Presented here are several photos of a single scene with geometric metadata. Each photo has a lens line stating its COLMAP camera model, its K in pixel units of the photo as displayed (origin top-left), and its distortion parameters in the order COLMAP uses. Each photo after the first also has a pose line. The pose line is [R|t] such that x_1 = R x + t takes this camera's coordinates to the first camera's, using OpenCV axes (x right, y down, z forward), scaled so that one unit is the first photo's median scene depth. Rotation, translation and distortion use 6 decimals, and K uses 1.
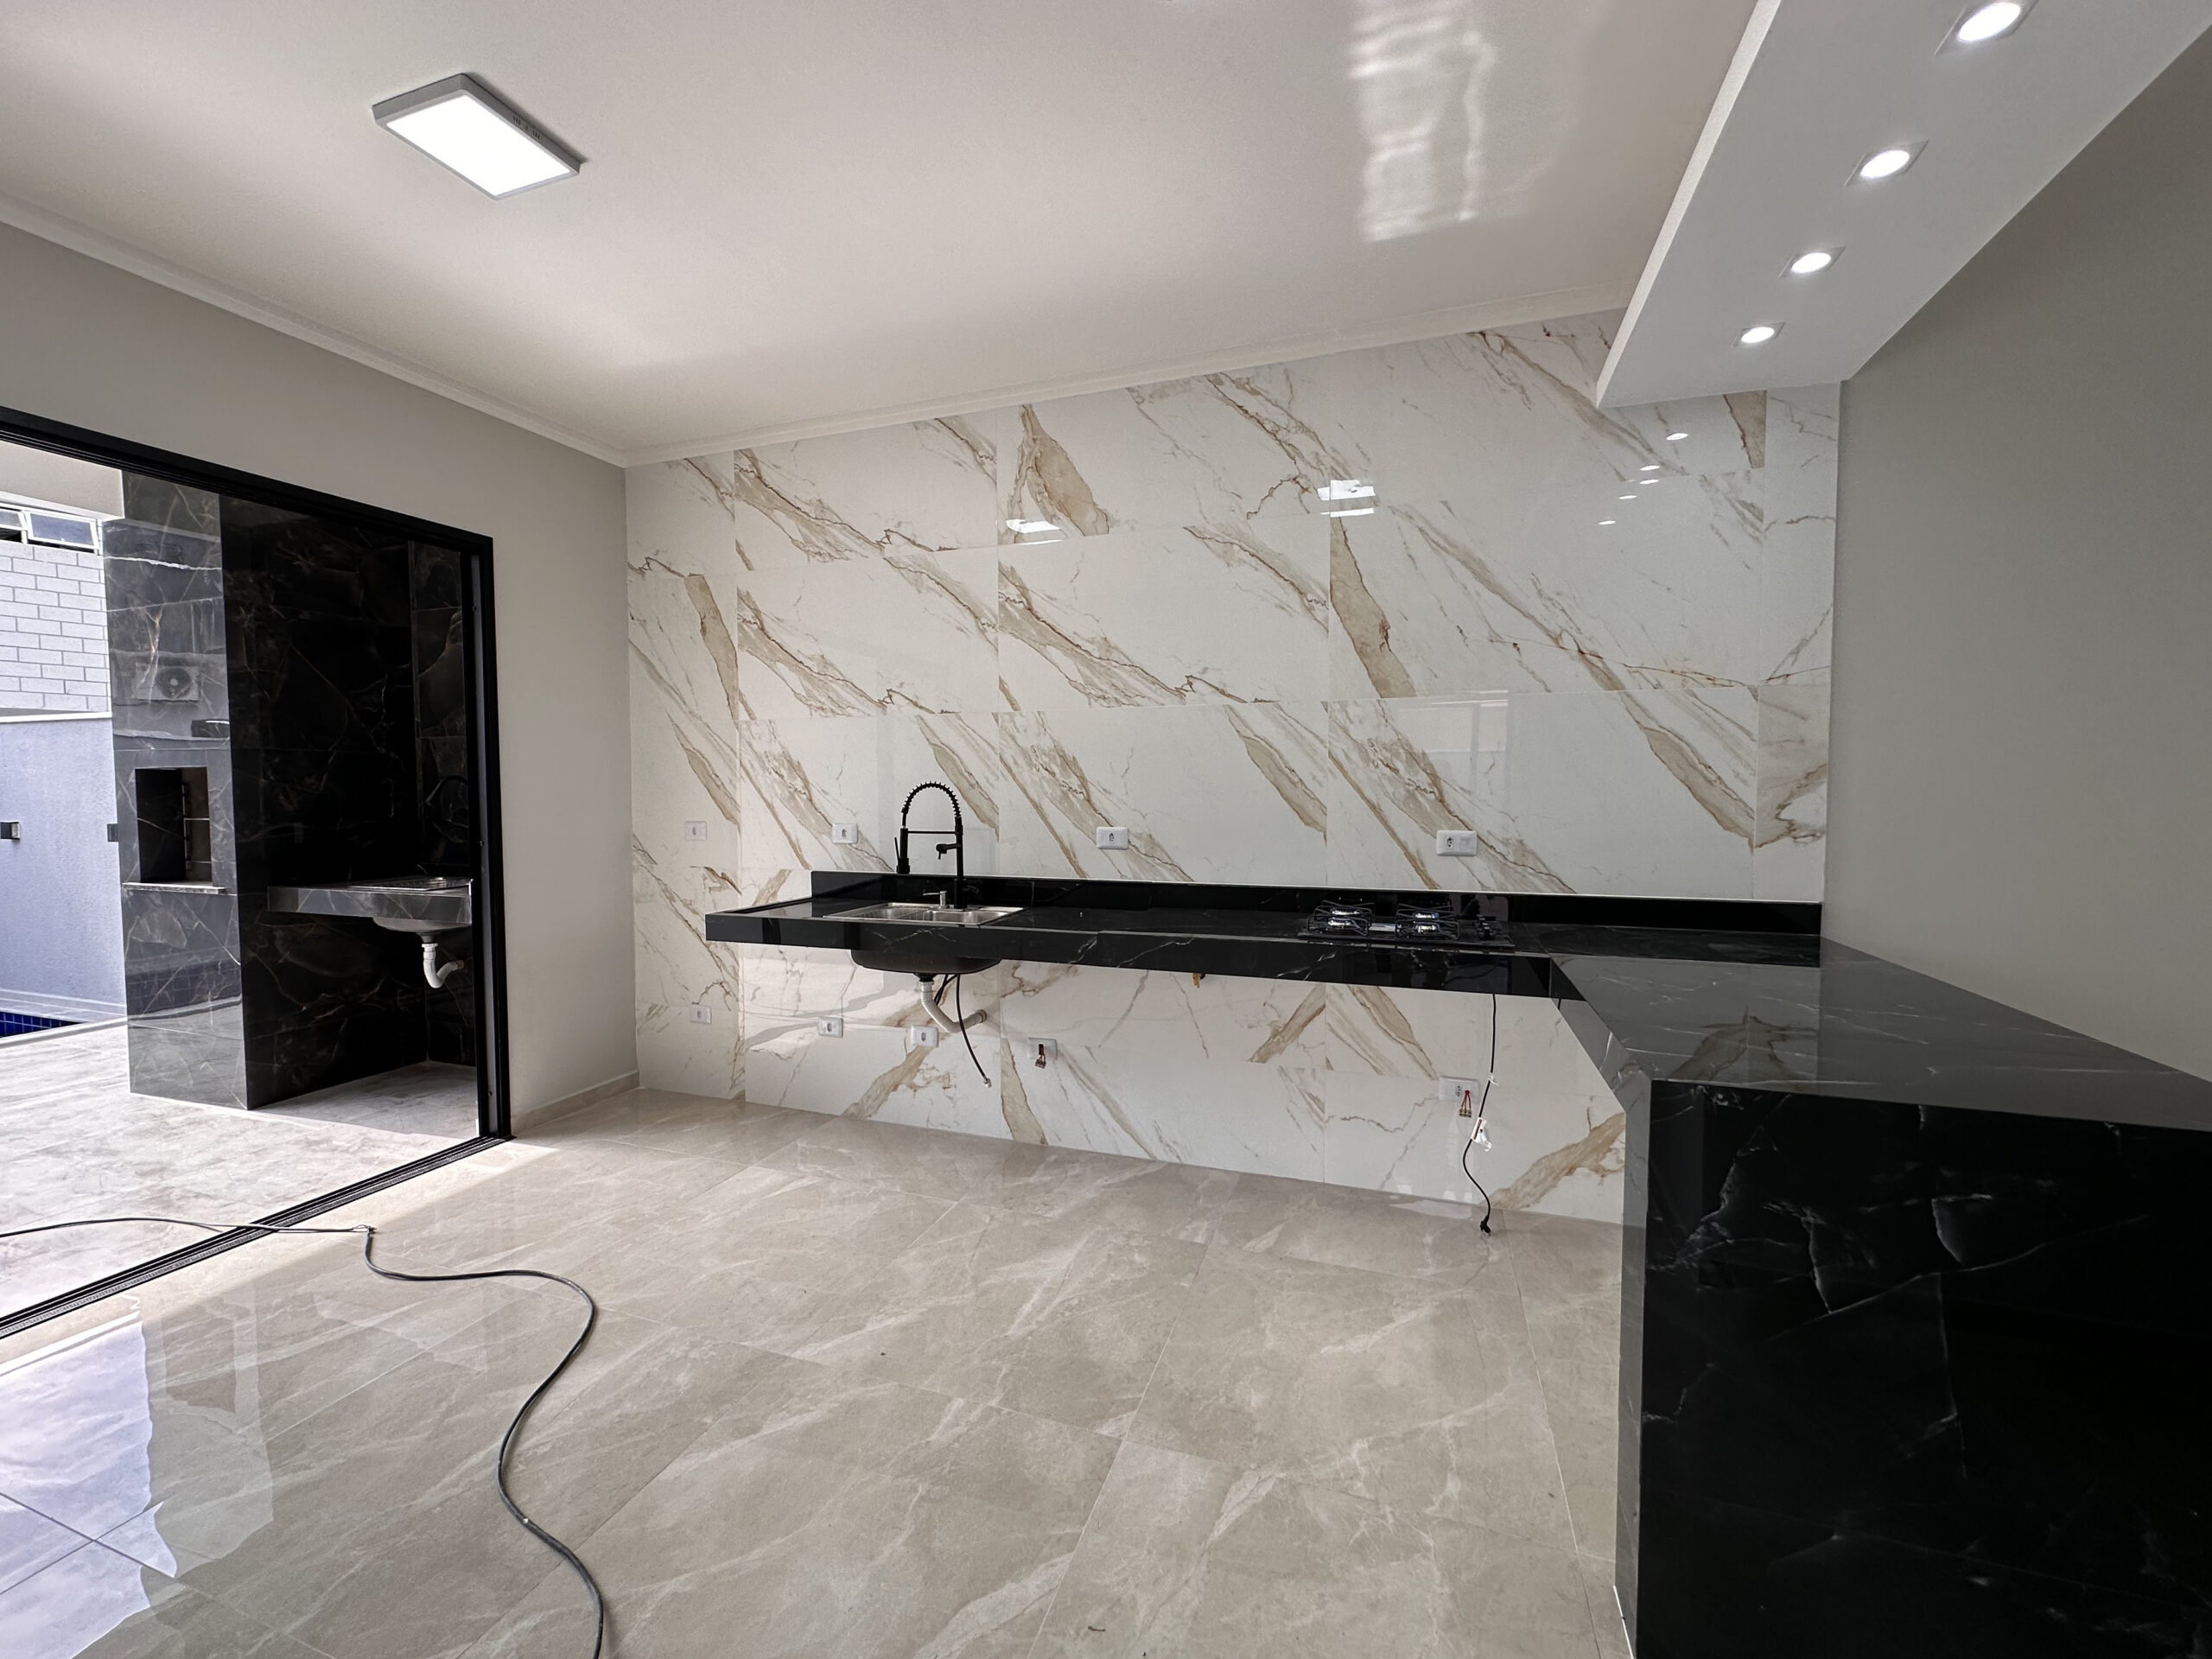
lens RADIAL K [[879.7, 0, 1101.8], [0, 879.7, 827.3], [0, 0, 1]] dist [-0.001909, 0.000286]
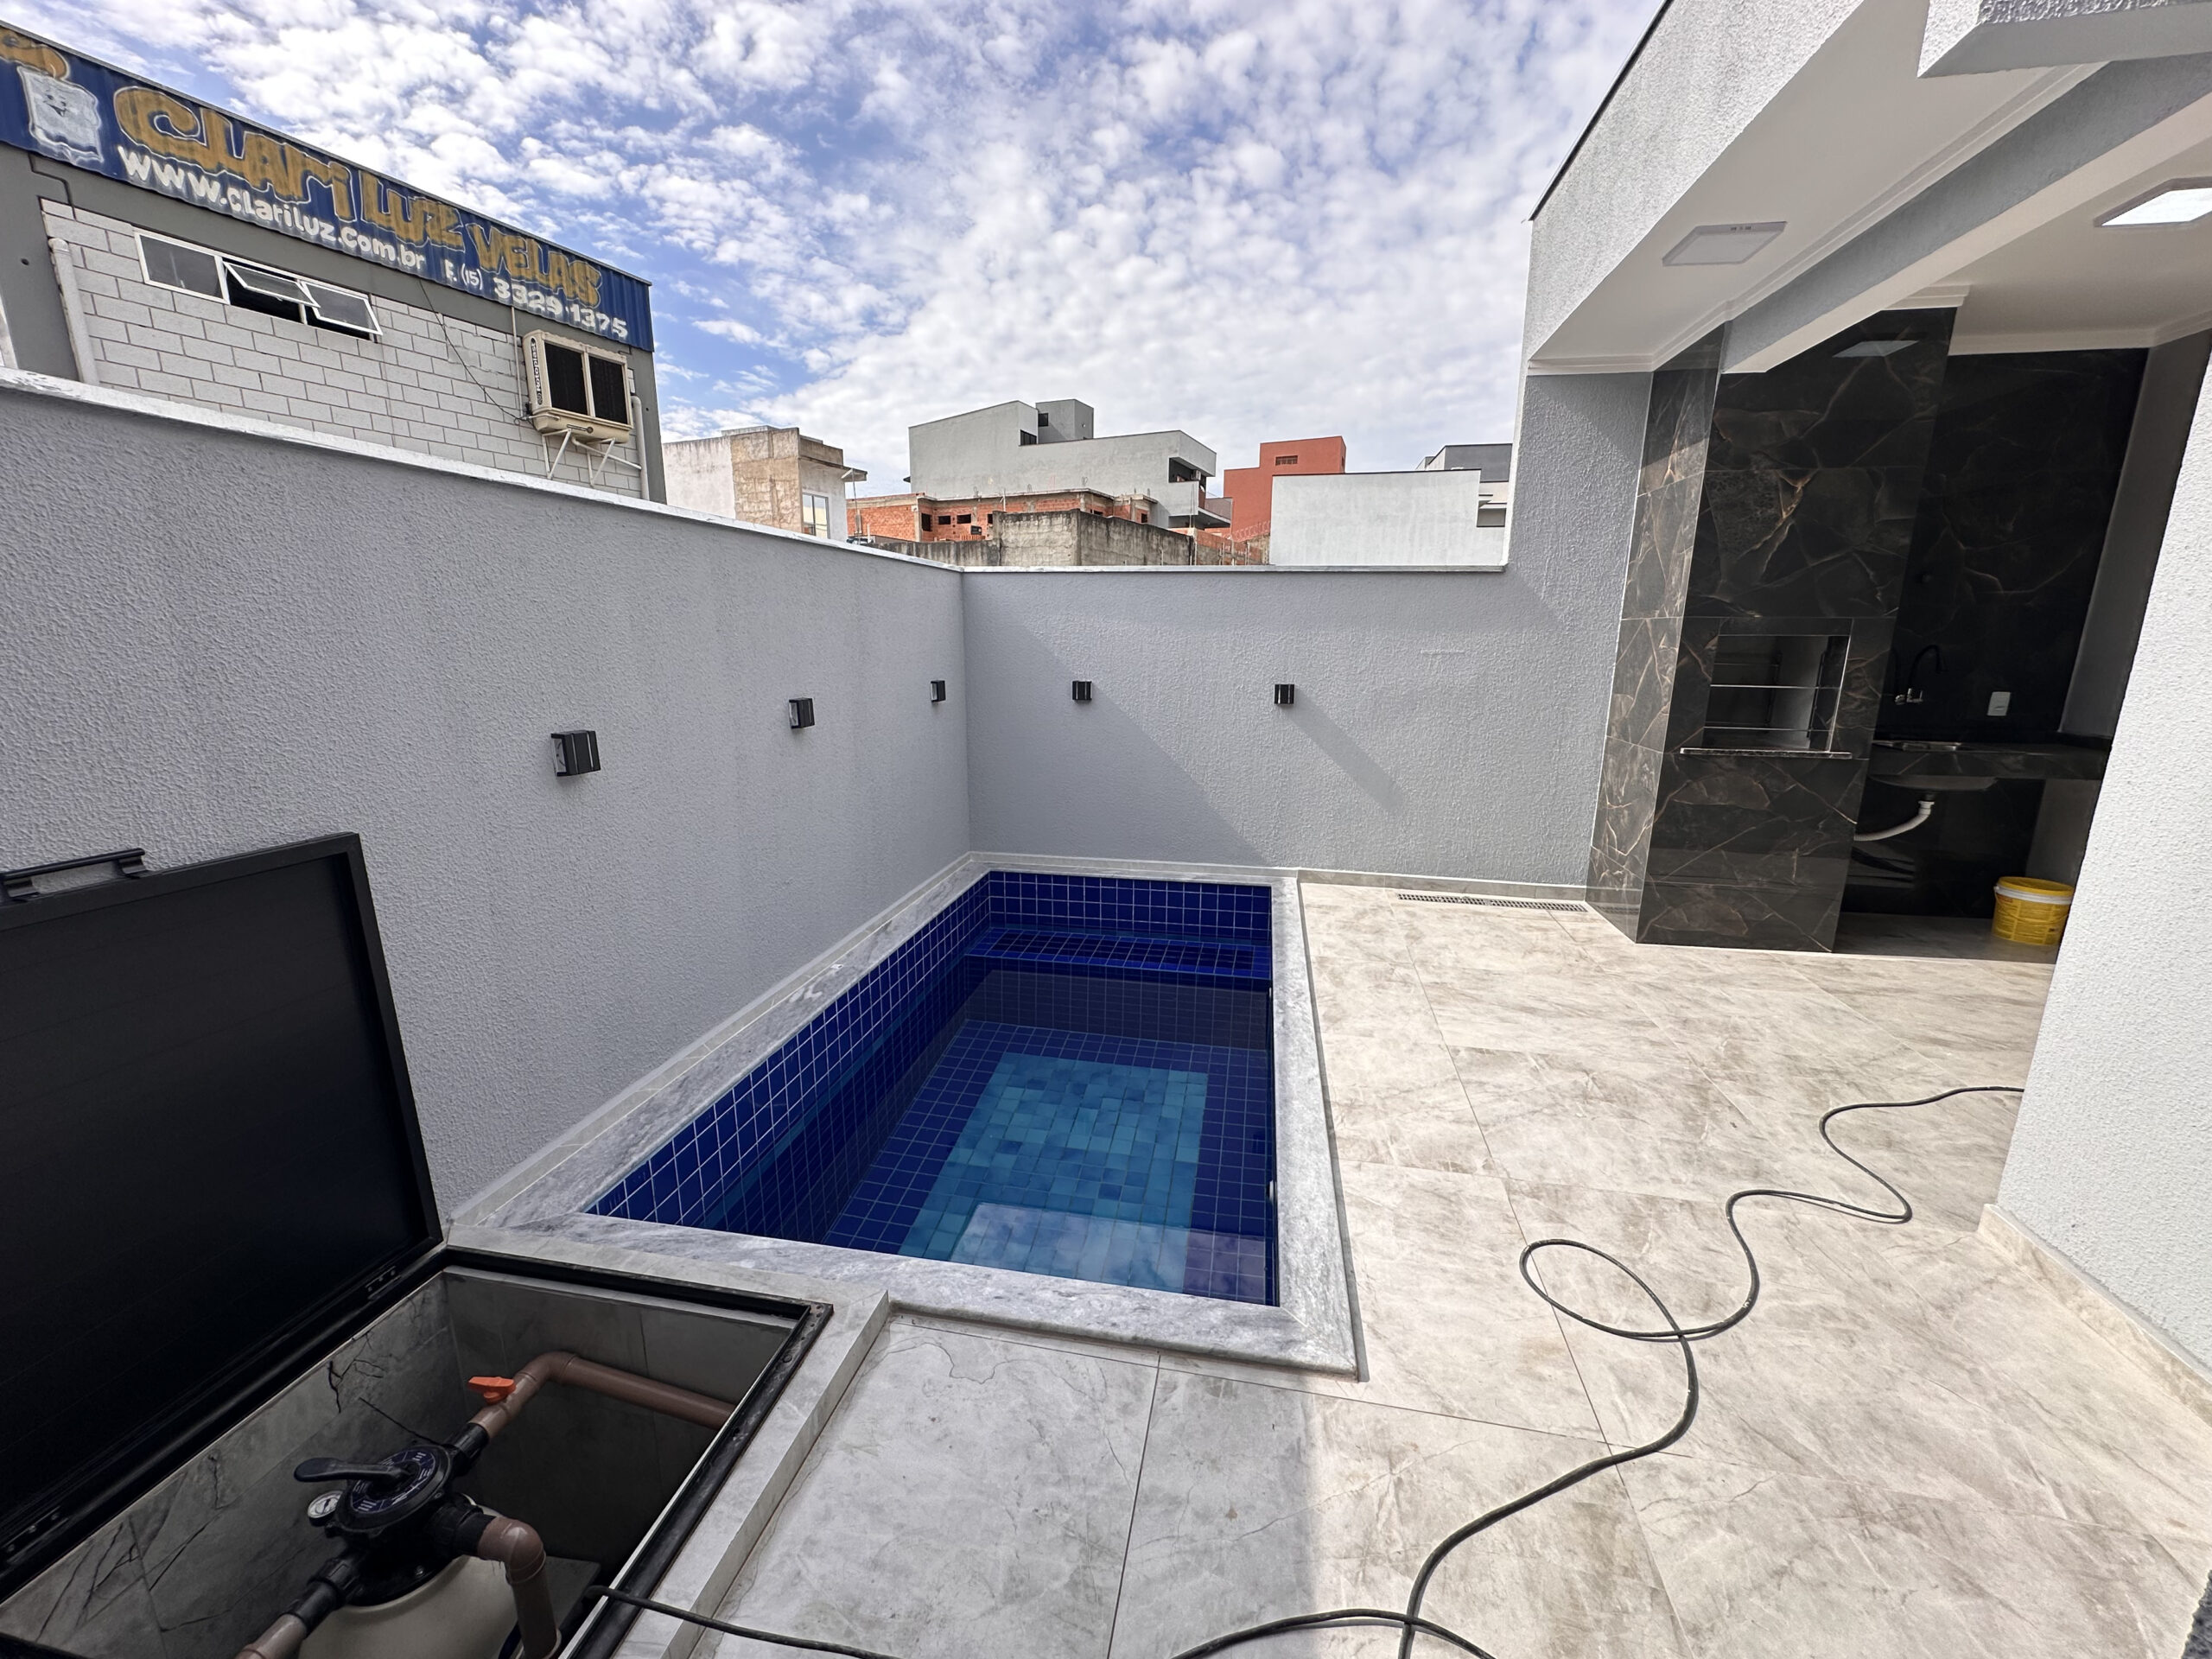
lens RADIAL K [[879.7, 0, 1103.1], [0, 879.7, 827.4], [0, 0, 1]] dist [-0.001909, 0.000286]
pose [[0.989386, -0.023046, 0.143470, -2.472246], [-0.002362, 0.984661, 0.174462, -0.031266], [-0.145290, -0.172949, 0.974156, 0.095130]]
